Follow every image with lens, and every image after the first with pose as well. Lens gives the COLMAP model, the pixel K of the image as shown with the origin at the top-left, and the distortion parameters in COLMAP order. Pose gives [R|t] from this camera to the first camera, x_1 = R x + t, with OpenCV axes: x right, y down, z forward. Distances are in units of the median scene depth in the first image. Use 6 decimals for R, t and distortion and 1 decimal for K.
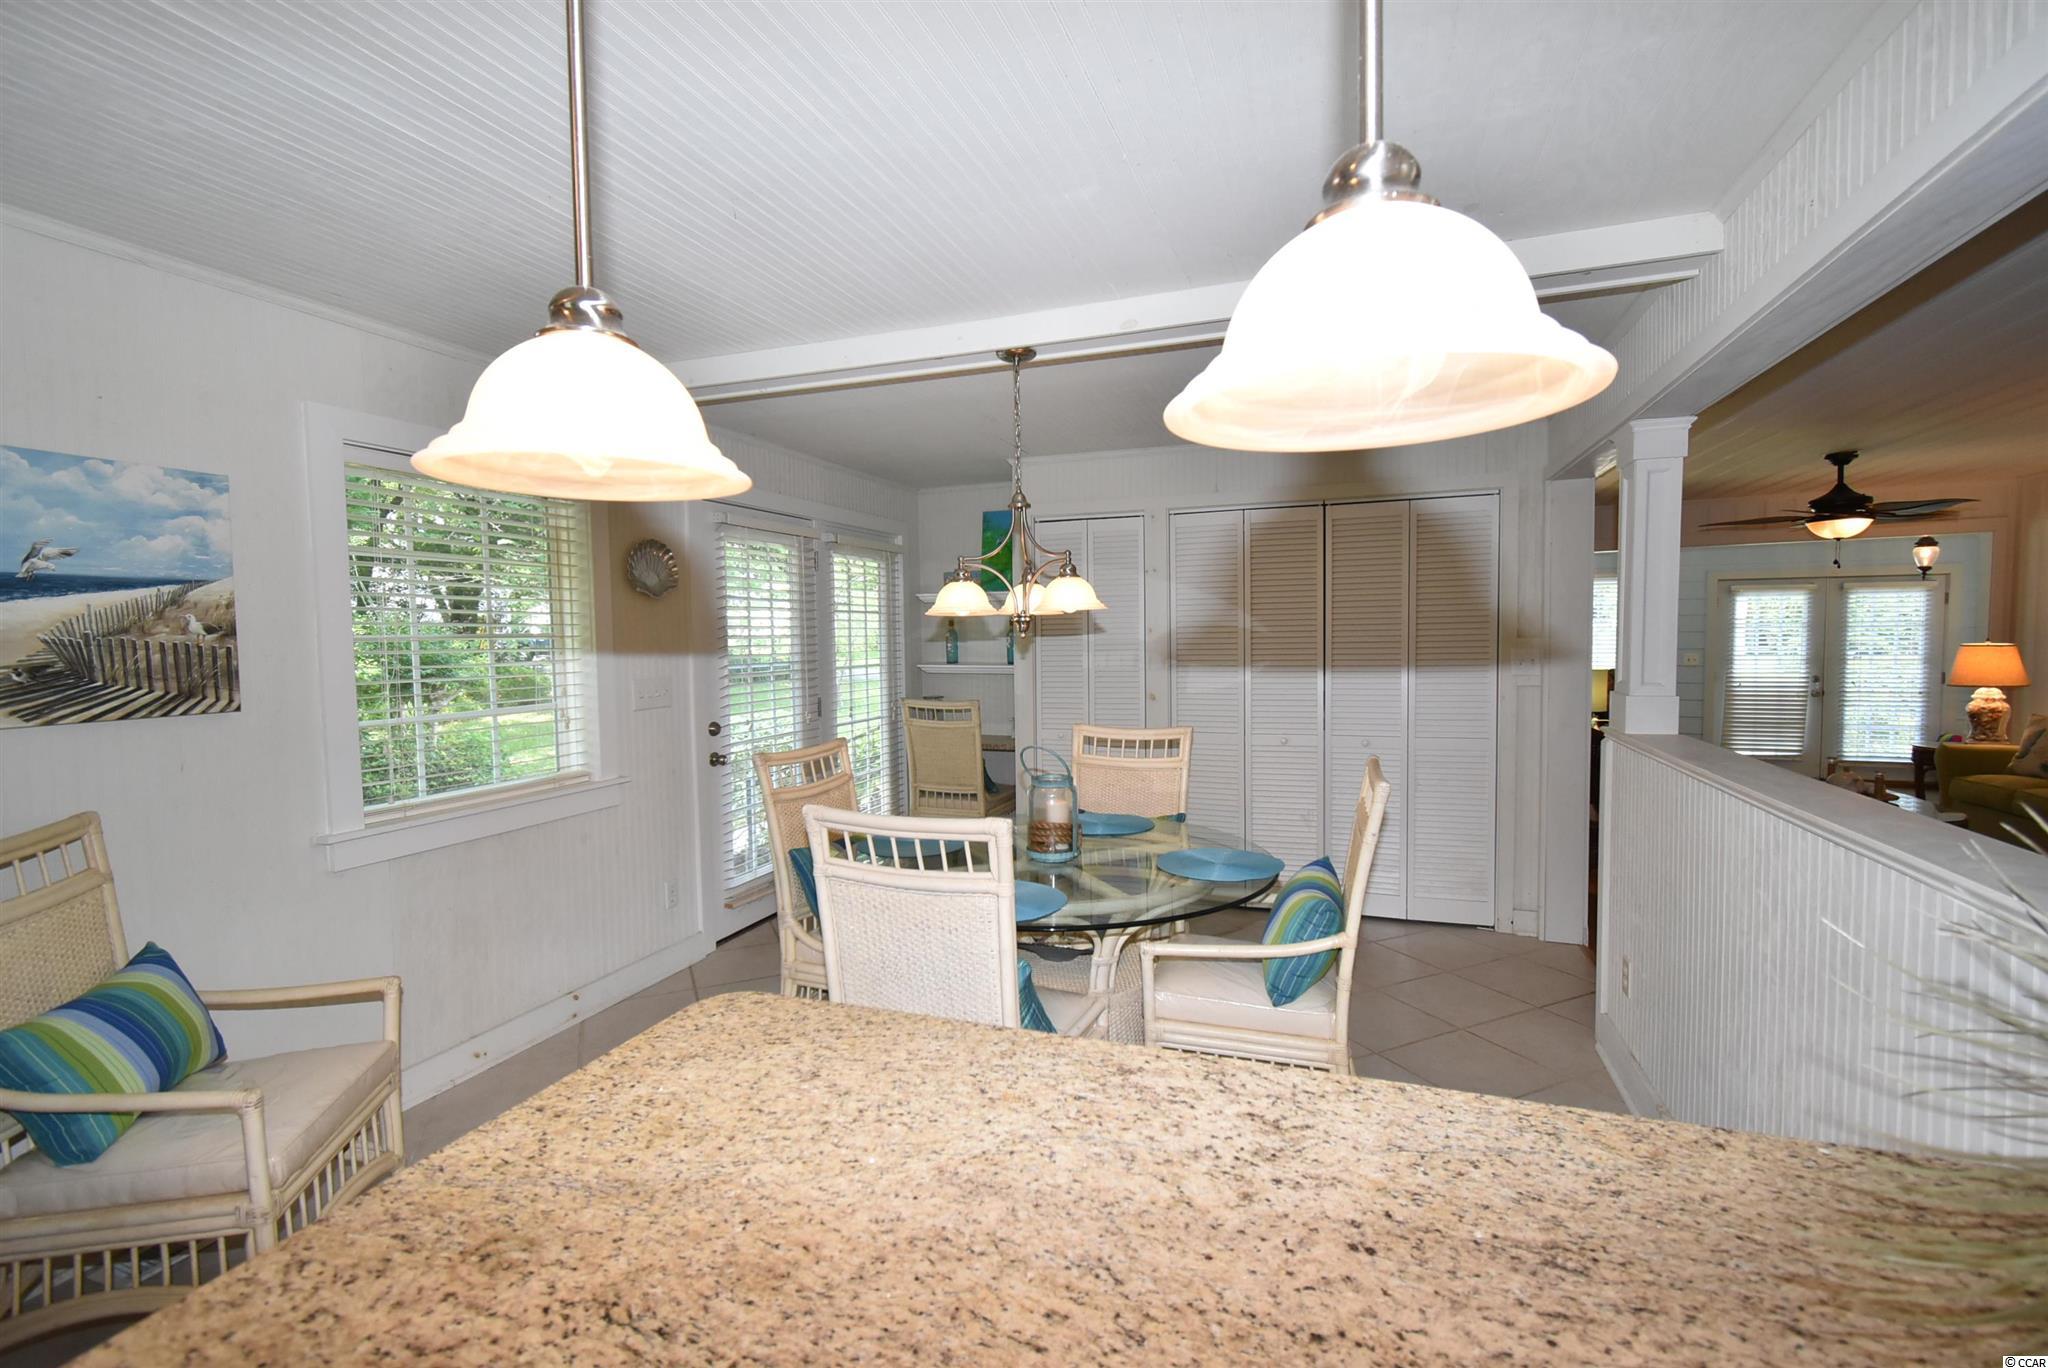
lens RADIAL K [[920.4, 0, 1020.8], [0, 920.4, 685.5], [0, 0, 1]] dist [0.004072, 0.000587]
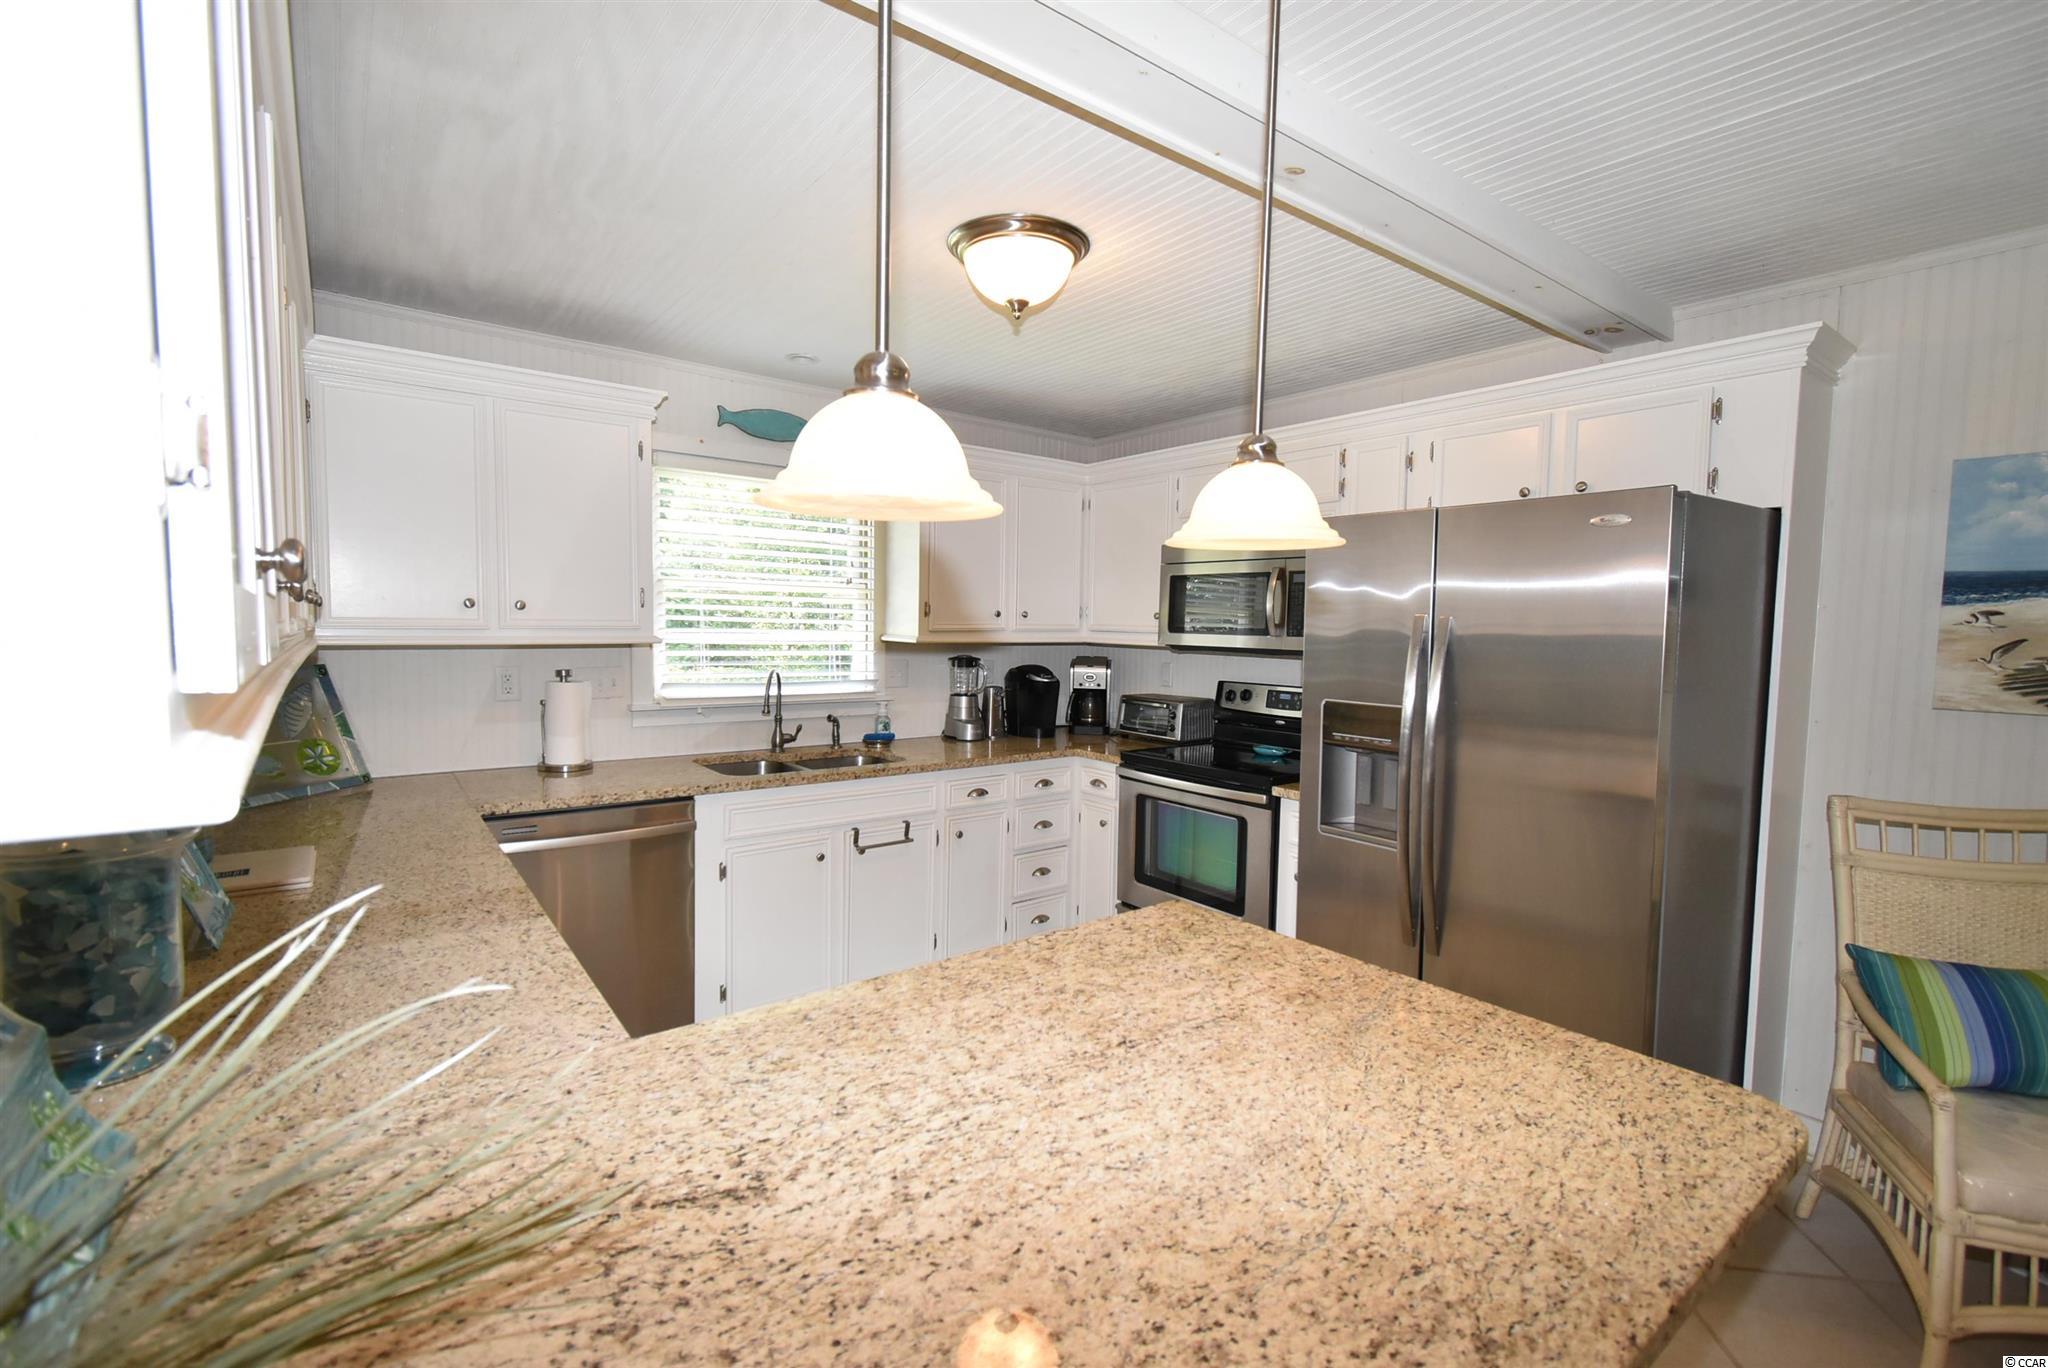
lens RADIAL K [[920.4, 0, 1030.4], [0, 920.4, 679.3], [0, 0, 1]] dist [0.004072, 0.000587]
pose [[-0.541584, 0.064360, -0.838179, 0.992246], [-0.053108, 0.992454, 0.110521, -0.117231], [0.838967, 0.104370, -0.534080, 1.288766]]
